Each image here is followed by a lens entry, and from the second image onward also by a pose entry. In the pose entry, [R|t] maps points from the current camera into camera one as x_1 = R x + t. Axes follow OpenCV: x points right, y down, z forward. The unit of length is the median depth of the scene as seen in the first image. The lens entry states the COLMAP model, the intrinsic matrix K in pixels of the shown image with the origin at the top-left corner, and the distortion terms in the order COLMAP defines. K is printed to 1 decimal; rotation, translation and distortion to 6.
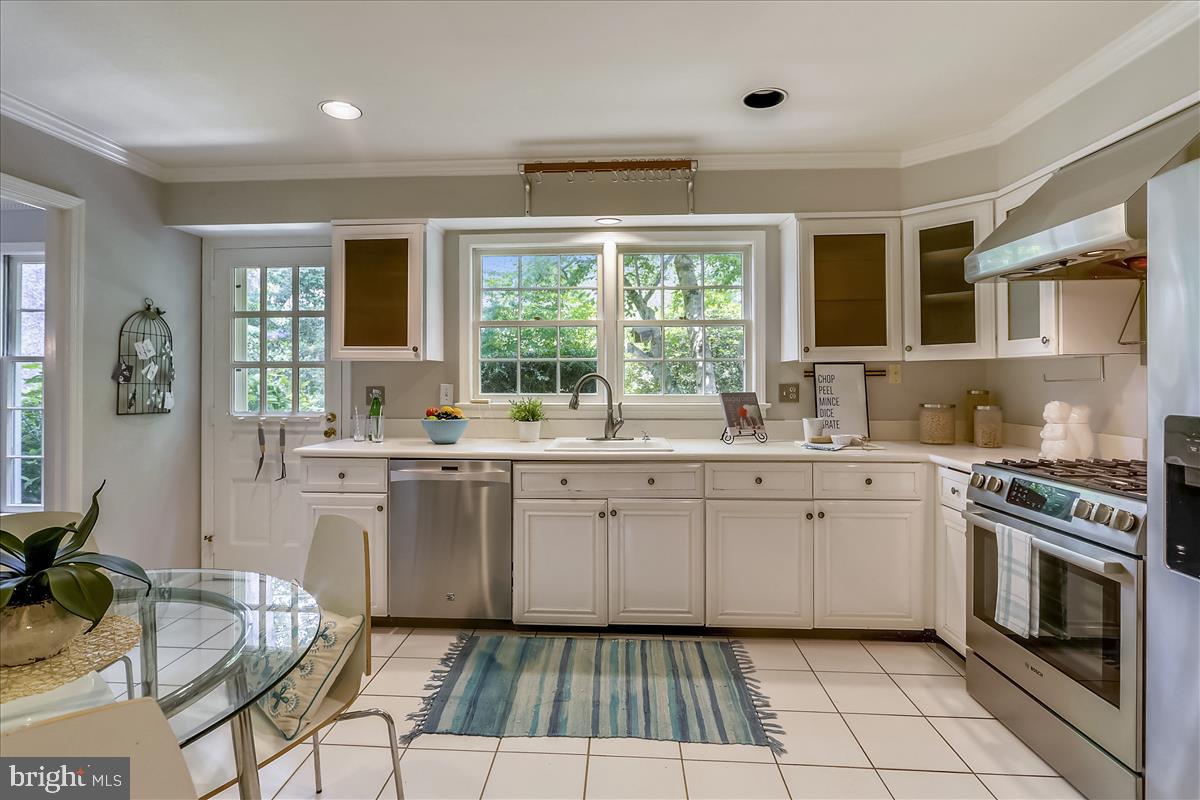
lens RADIAL K [[578.6, 0, 583.3], [0, 578.6, 375.1], [0, 0, 1]] dist [-0.002098, -0.000590]
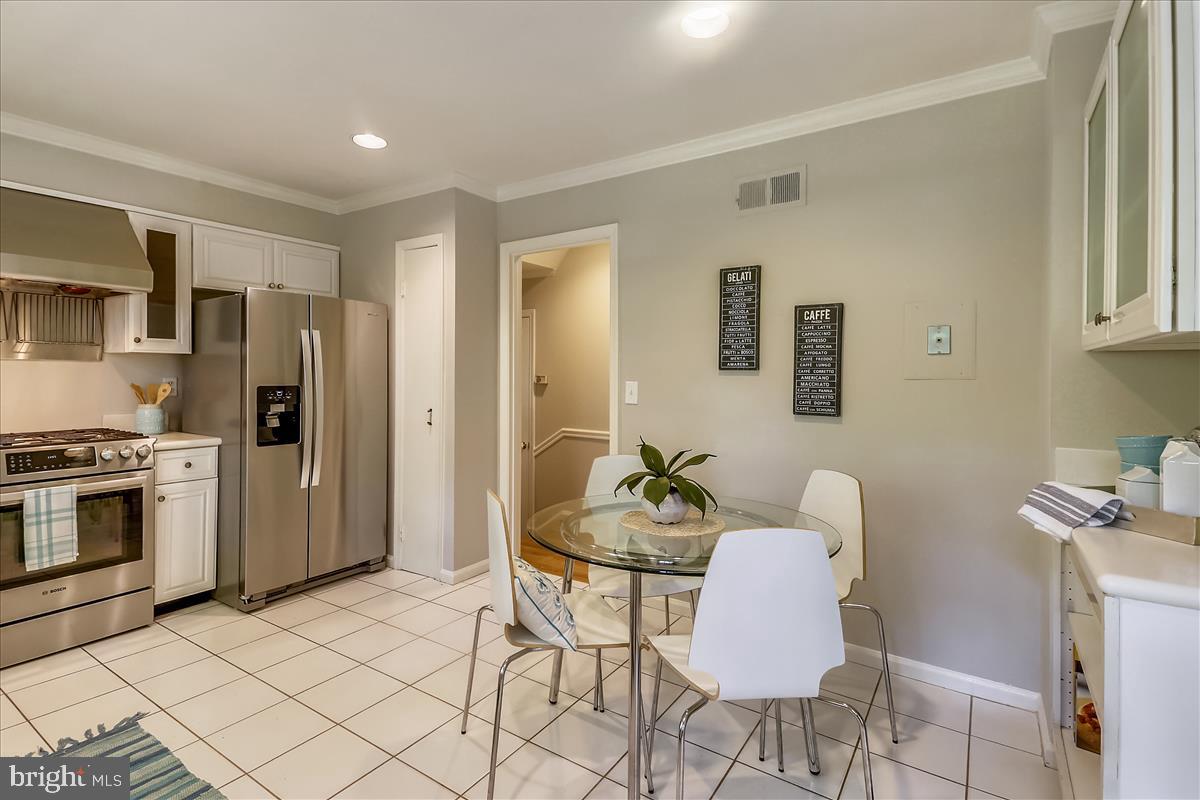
lens RADIAL K [[547.8, 0, 617.0], [0, 547.8, 377.2], [0, 0, 1]] dist [-0.000475, -0.010210]
pose [[-0.885148, -0.009268, 0.465217, -0.748580], [-0.013217, 0.999899, -0.005226, 0.010547], [-0.465122, -0.010775, -0.885181, 1.217085]]
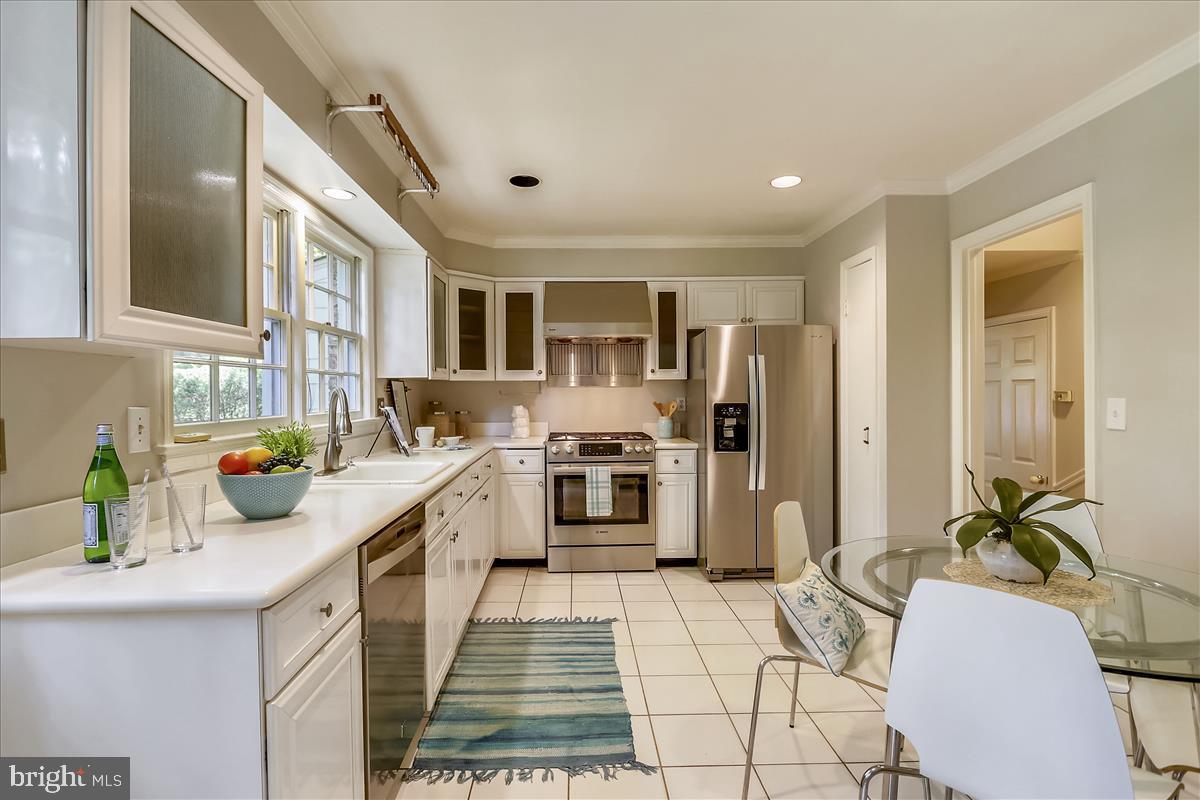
lens RADIAL K [[565.4, 0, 600.0], [0, 565.4, 400.0], [0, 0, 1]] dist [-0.056028, 0.000045]
pose [[-0.105977, -0.010268, 0.994316, -1.010751], [-0.002349, 0.999946, 0.010075, 0.009668], [-0.994366, -0.001268, -0.105995, 0.993292]]
